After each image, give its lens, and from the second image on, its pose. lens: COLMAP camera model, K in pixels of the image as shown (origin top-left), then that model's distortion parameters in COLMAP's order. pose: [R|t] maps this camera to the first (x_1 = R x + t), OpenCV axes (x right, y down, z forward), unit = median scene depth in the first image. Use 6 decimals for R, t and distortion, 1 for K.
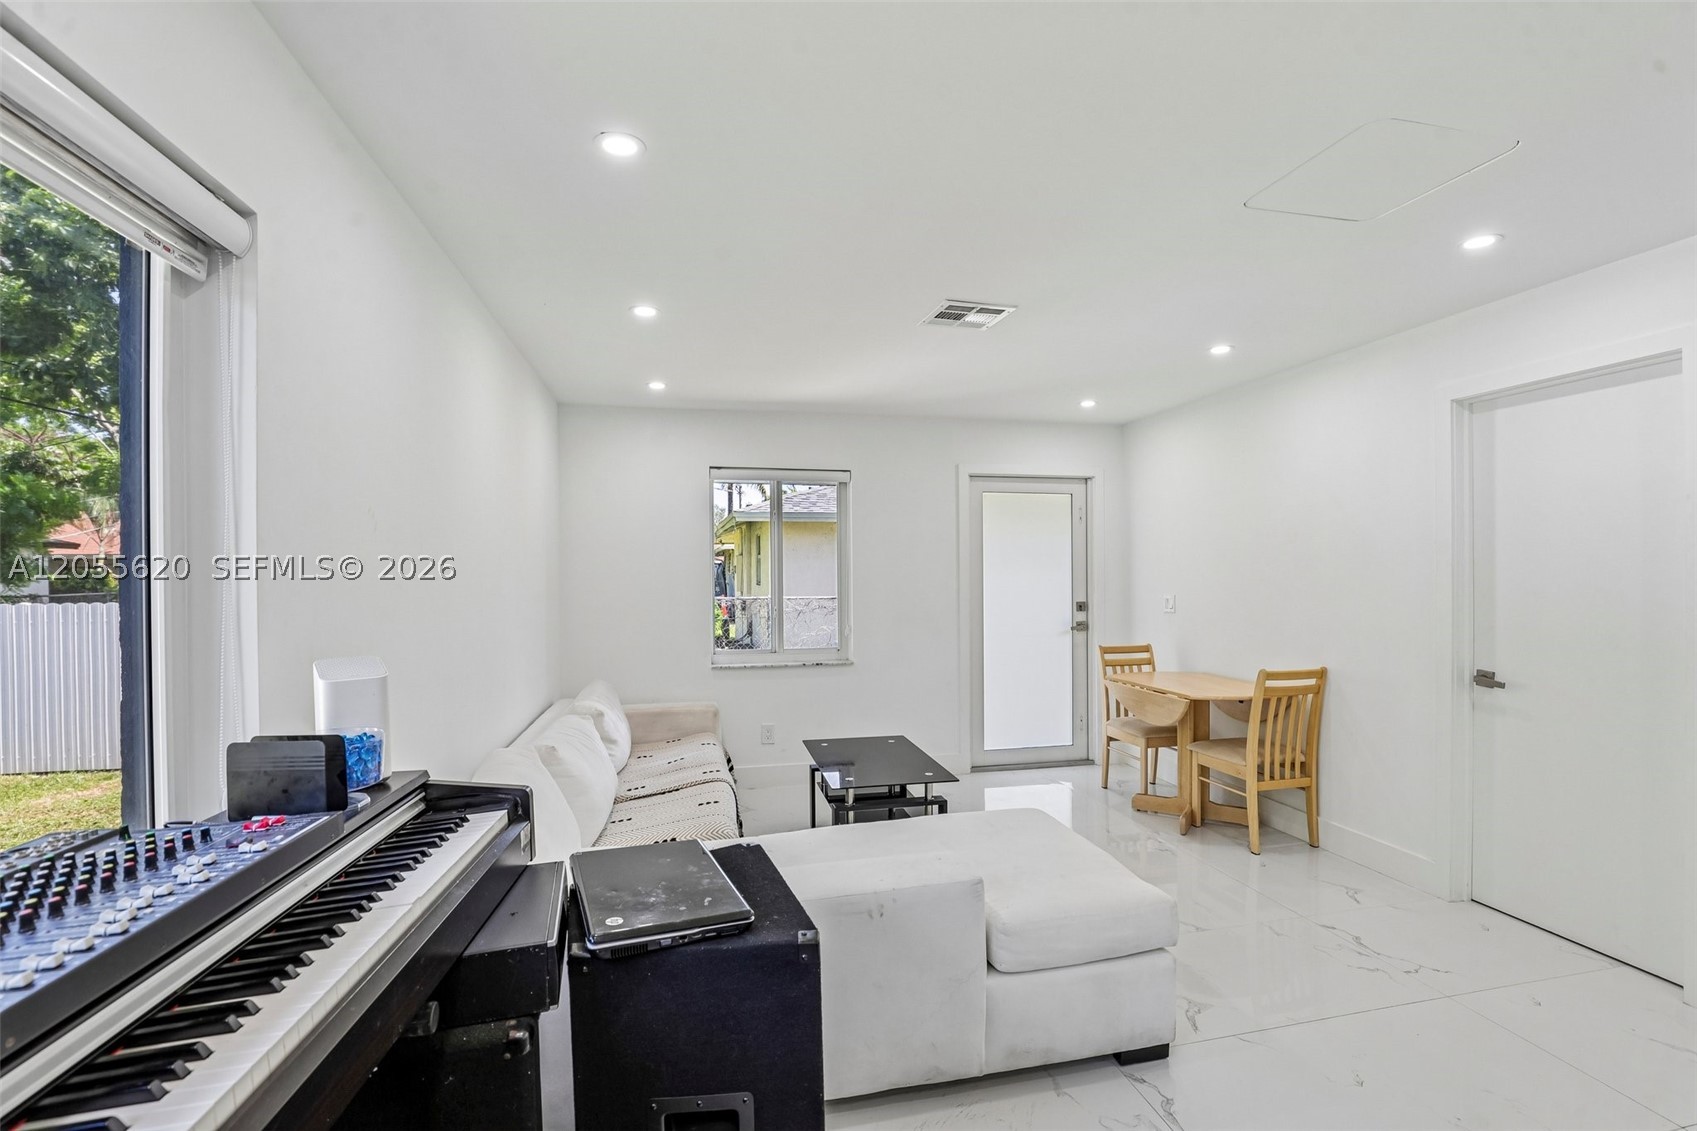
lens RADIAL K [[775.7, 0, 857.1], [0, 775.7, 573.8], [0, 0, 1]] dist [-0.037119, 0.007900]
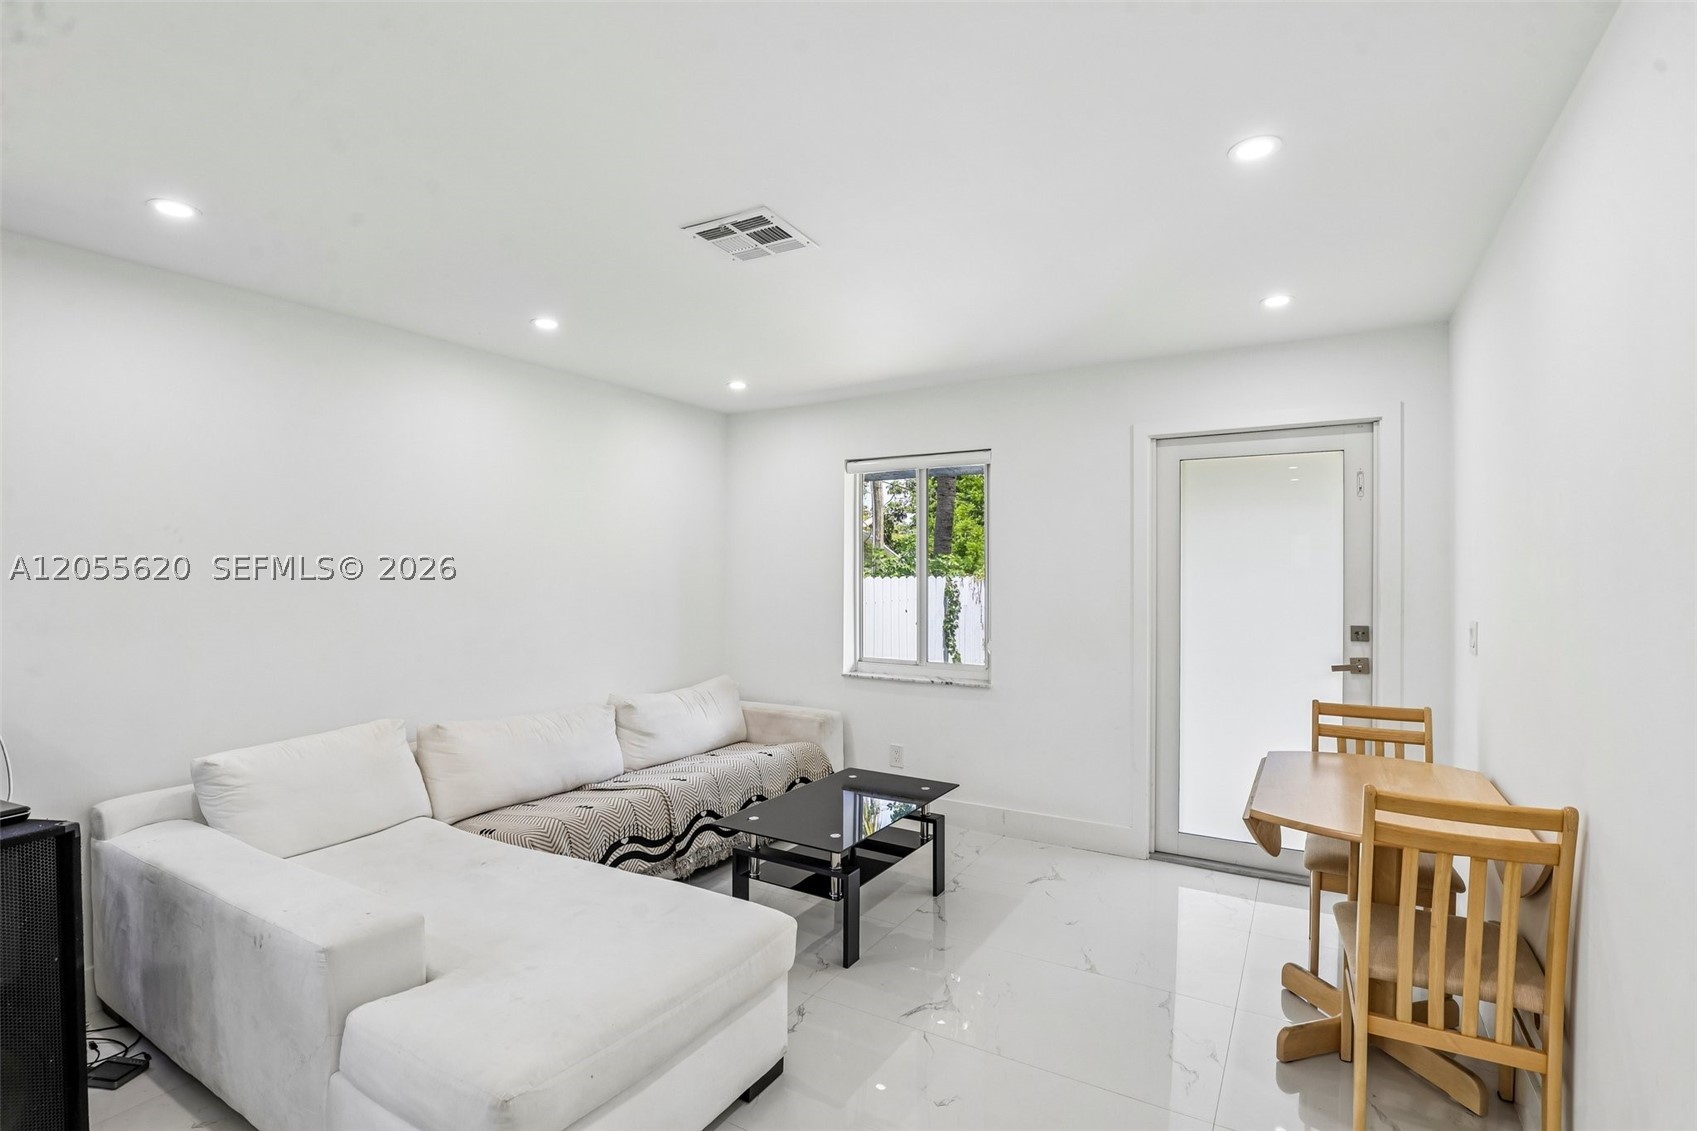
lens RADIAL K [[775.7, 0, 857.1], [0, 775.7, 573.8], [0, 0, 1]] dist [-0.037119, 0.007900]
pose [[0.732824, 0.008563, -0.680364, 0.429548], [-0.007803, 0.999961, 0.004180, -0.004401], [0.680373, 0.002246, 0.732863, 0.304041]]
